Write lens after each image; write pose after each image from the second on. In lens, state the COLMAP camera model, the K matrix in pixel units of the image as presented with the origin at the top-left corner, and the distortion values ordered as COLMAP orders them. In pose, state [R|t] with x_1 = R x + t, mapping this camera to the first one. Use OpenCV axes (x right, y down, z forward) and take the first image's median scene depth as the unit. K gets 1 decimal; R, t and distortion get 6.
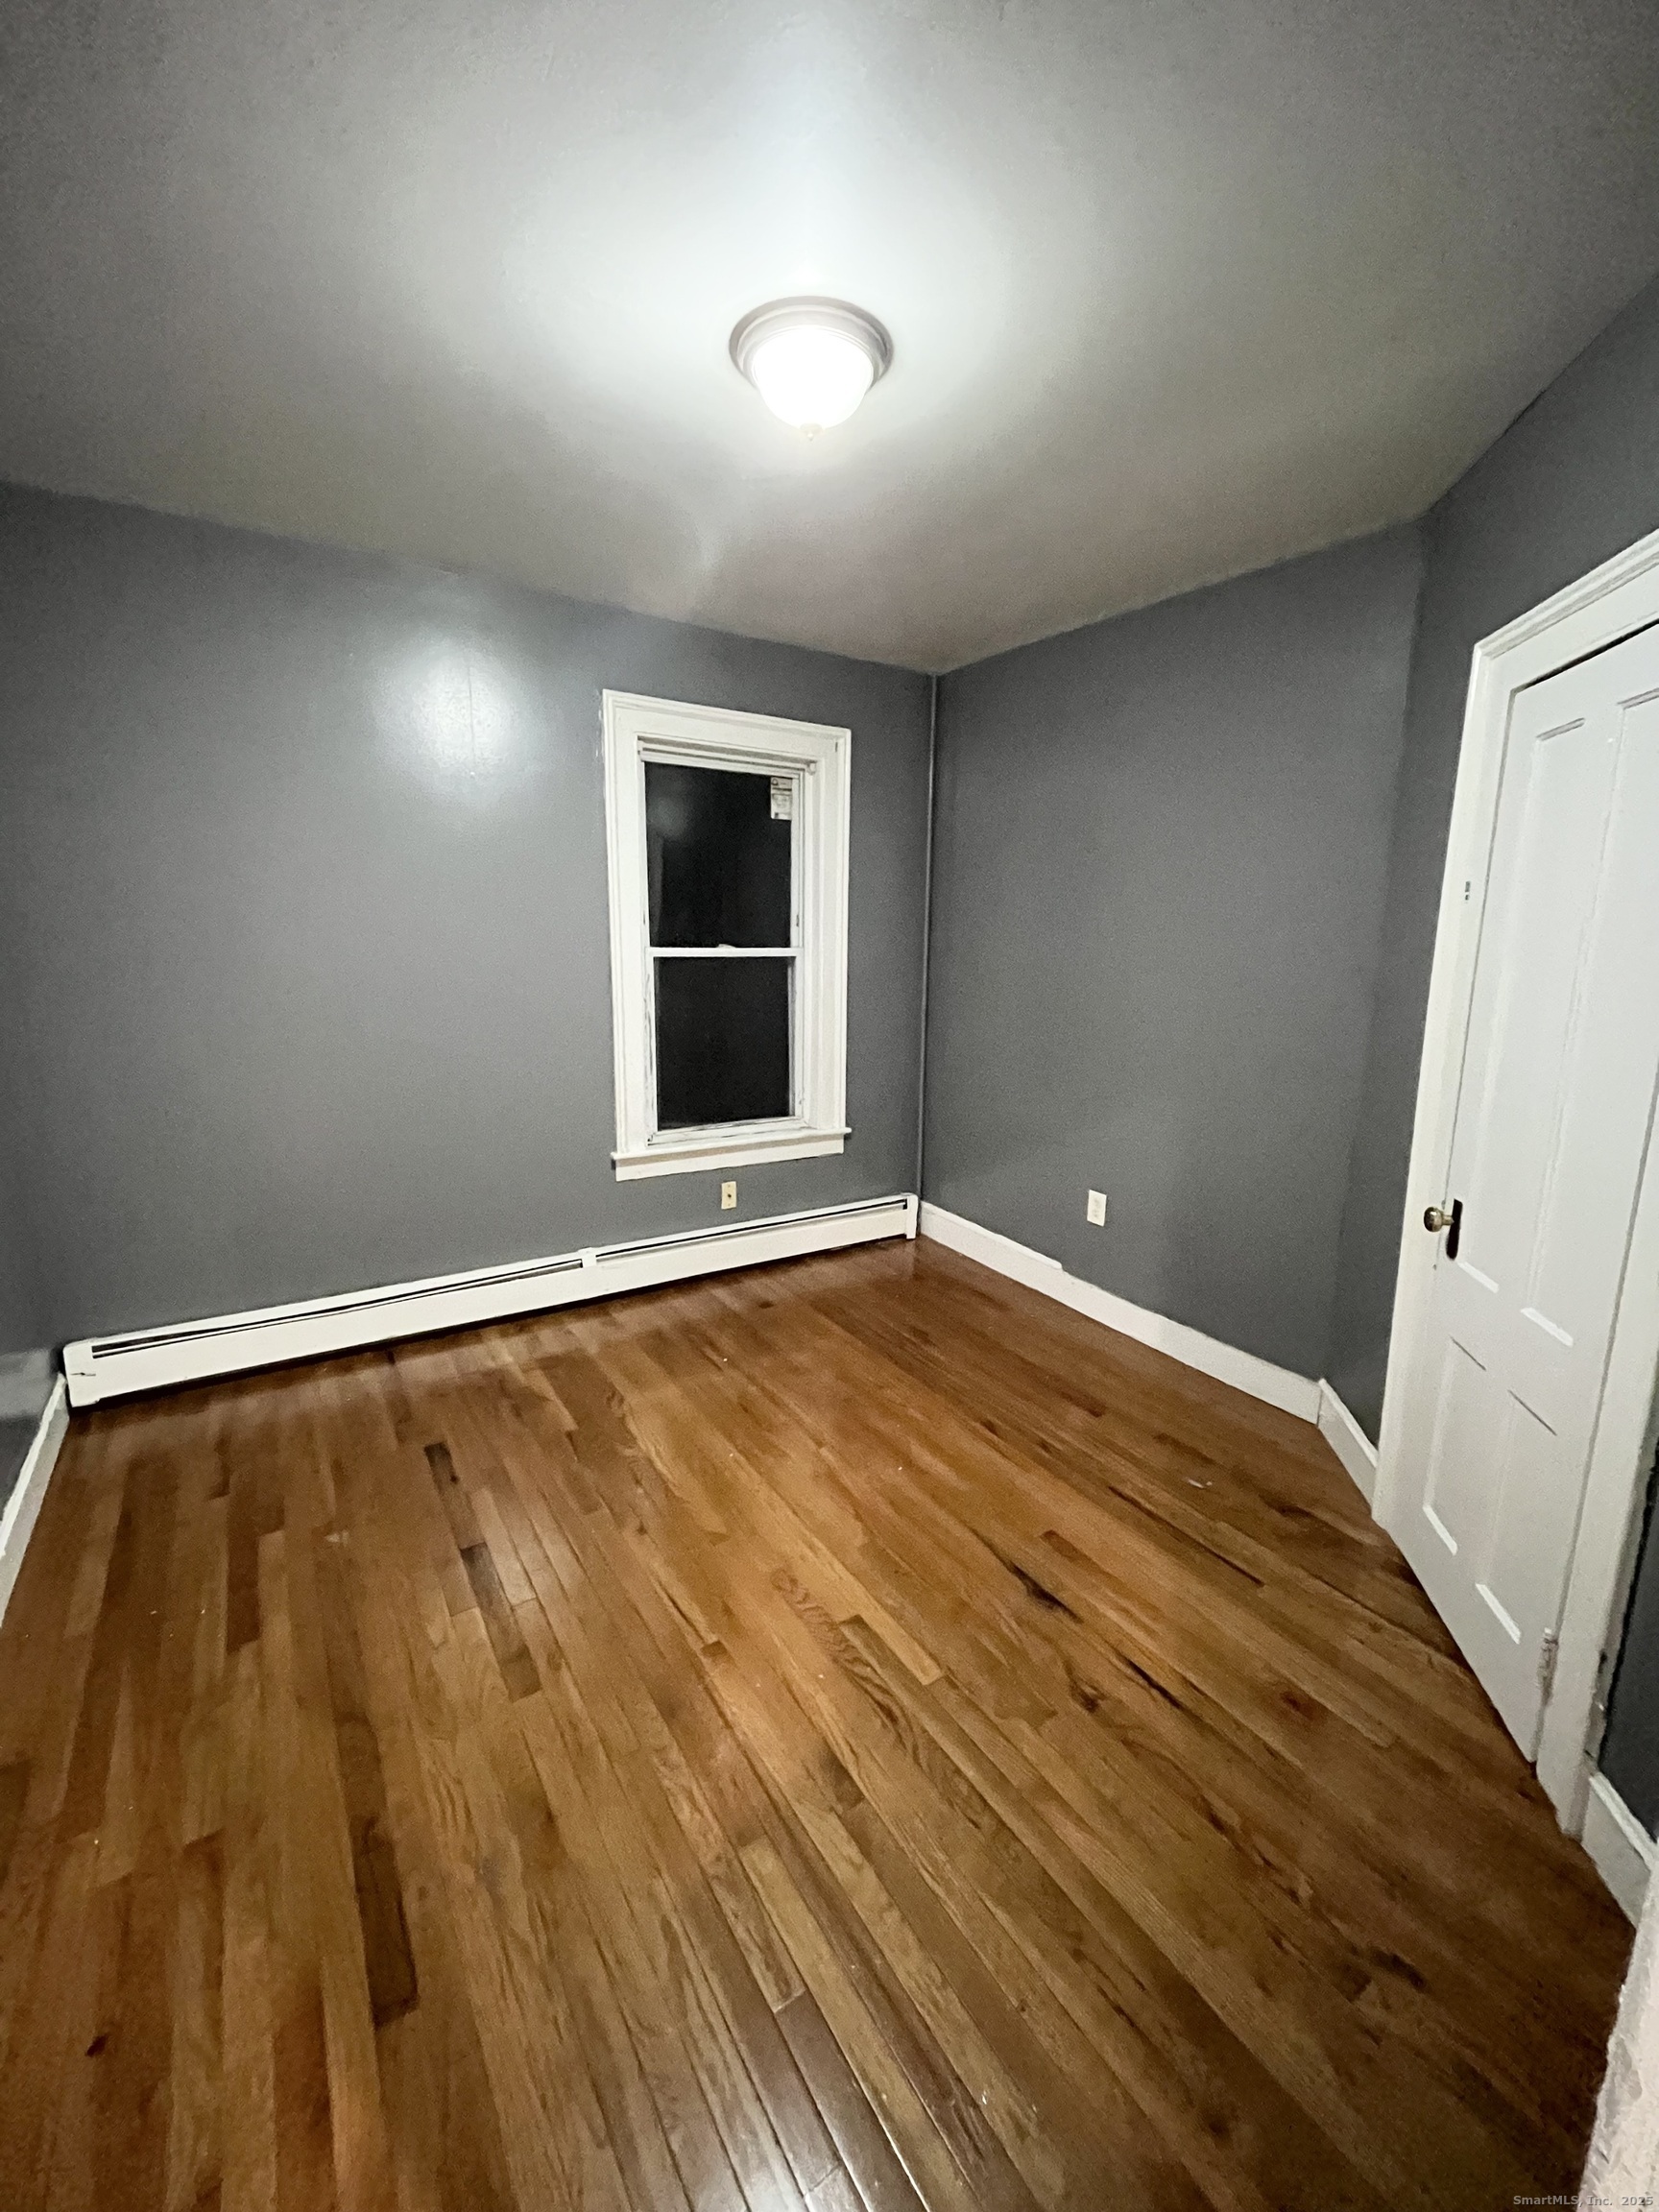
lens RADIAL K [[876.1, 0, 807.3], [0, 876.1, 1102.3], [0, 0, 1]] dist [-0.003711, 0.000470]
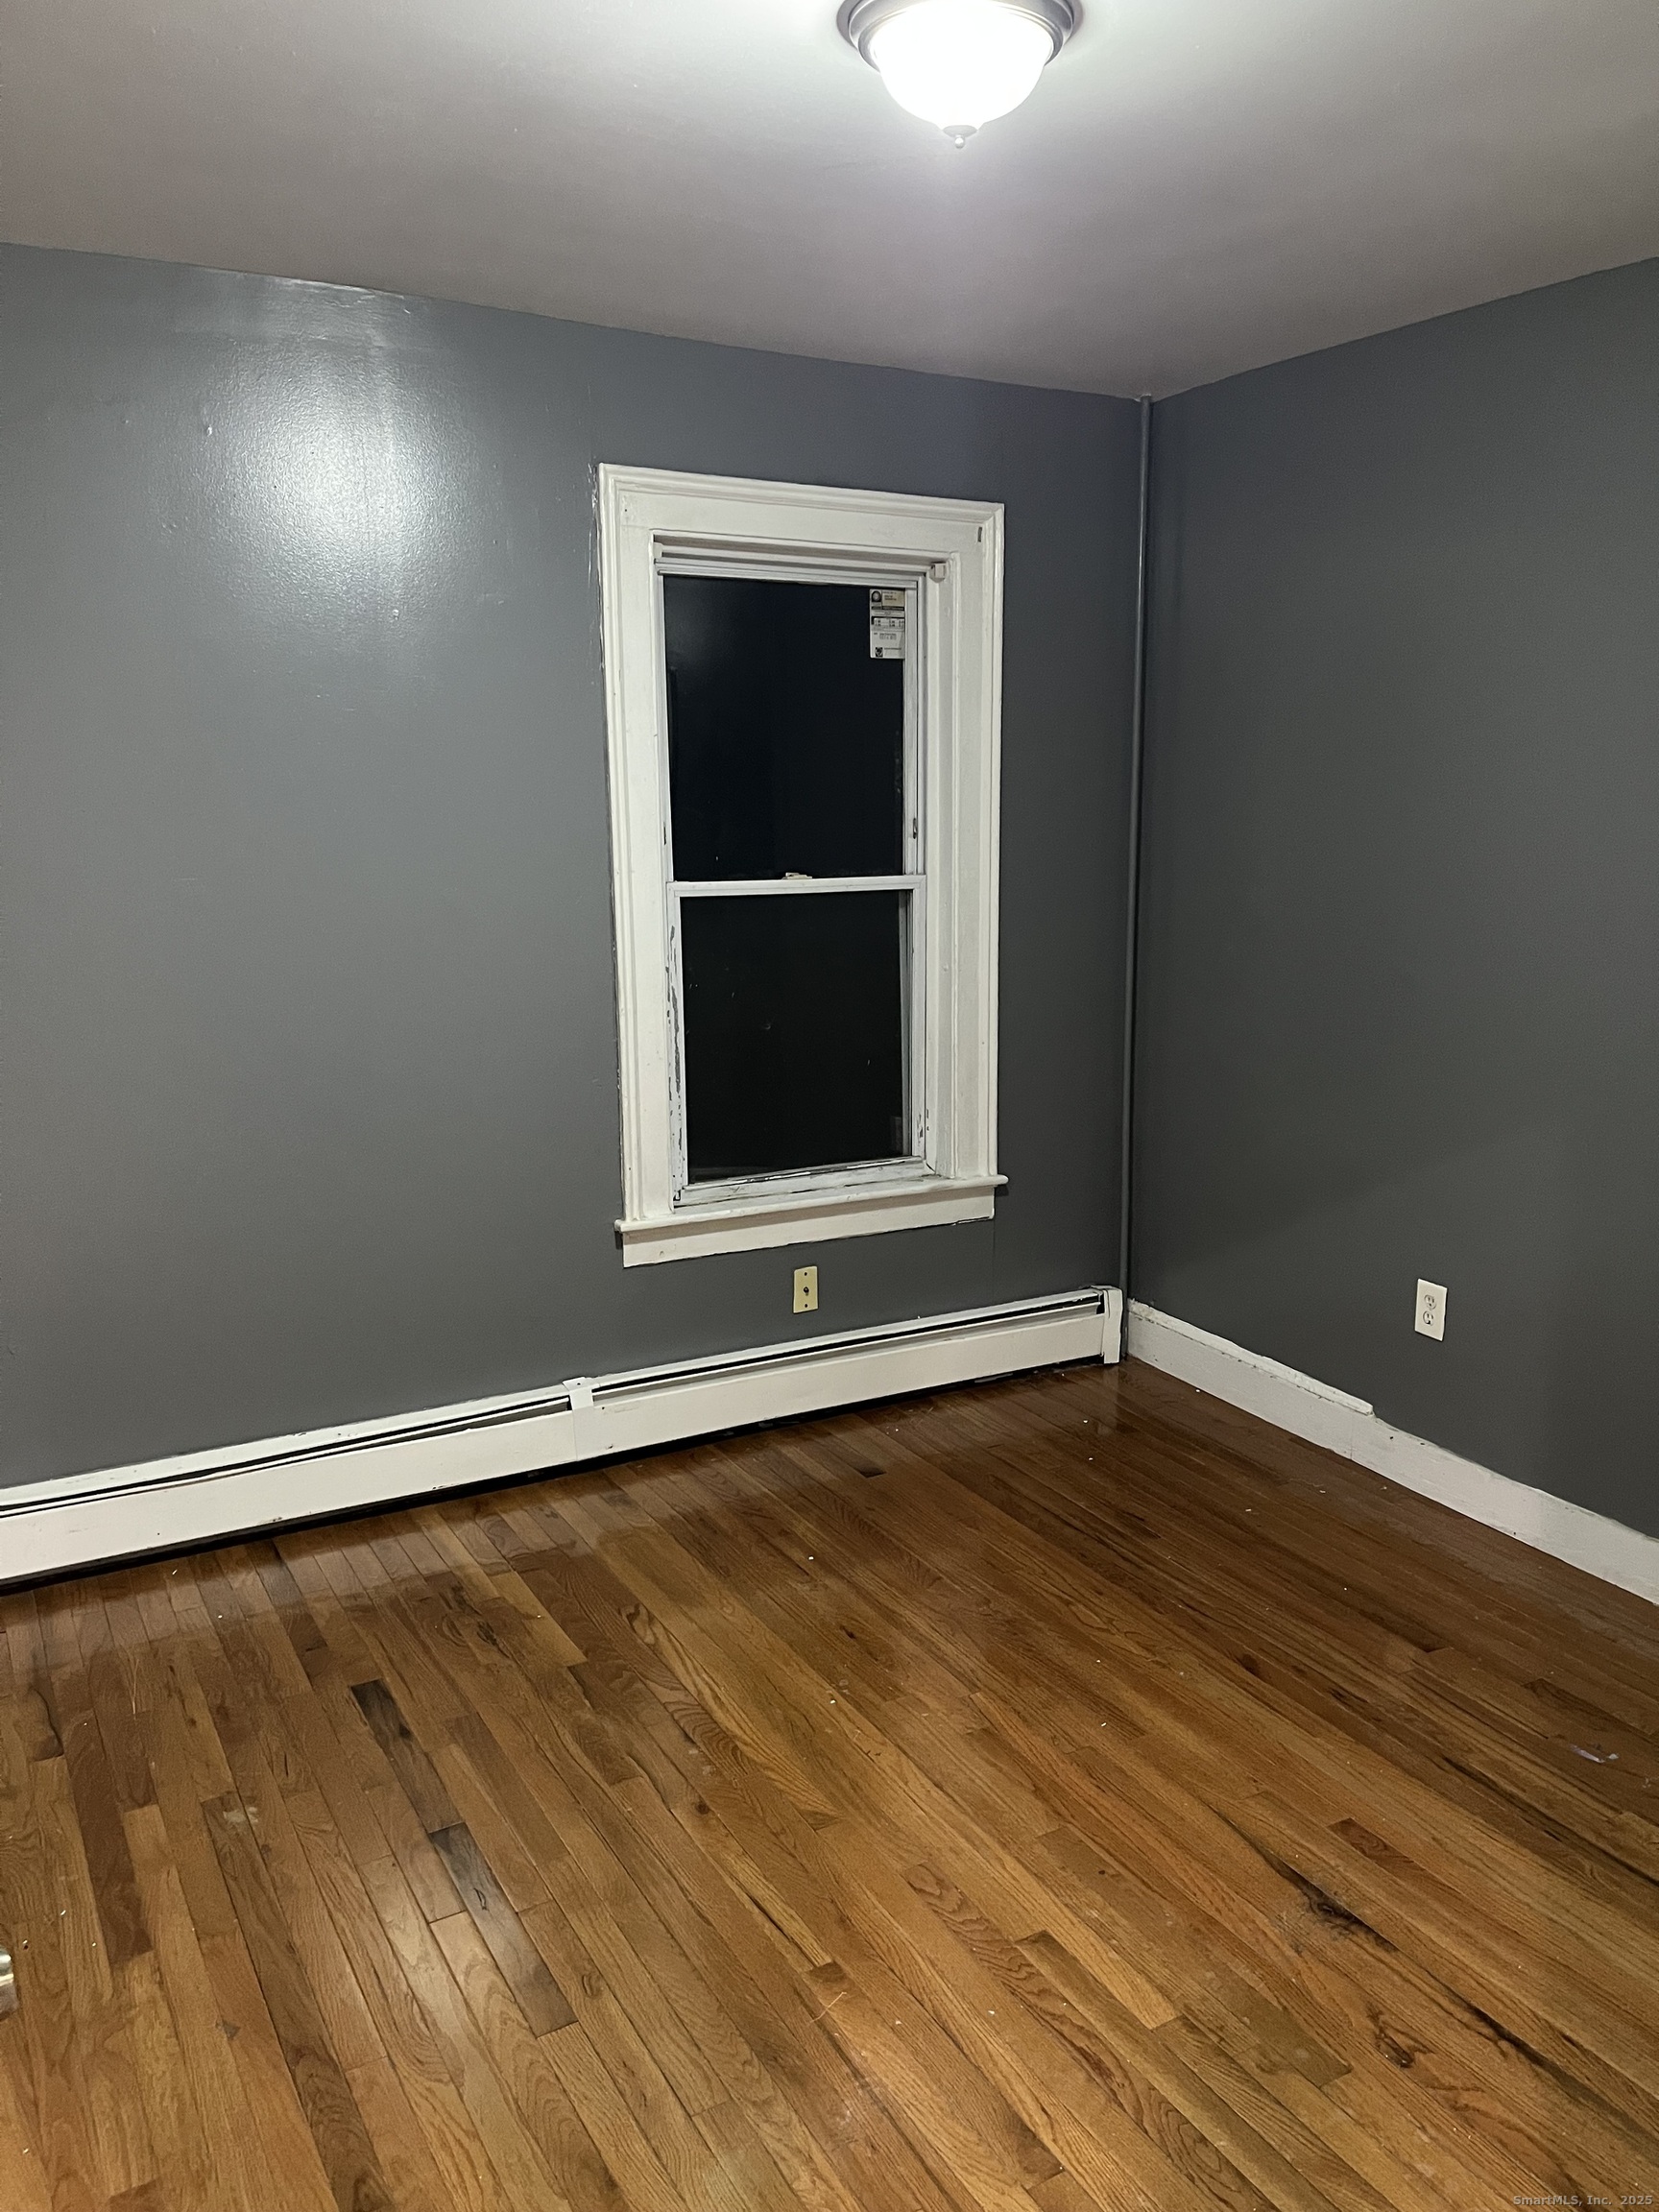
lens RADIAL K [[1664.0, 0, 833.5], [0, 1664.0, 1121.4], [0, 0, 1]] dist [0.049205, -0.055859]
pose [[0.999121, -0.009326, -0.040877, -0.030738], [0.009335, 0.999956, 0.000024, -0.012621], [0.040875, -0.000406, 0.999164, -0.184327]]
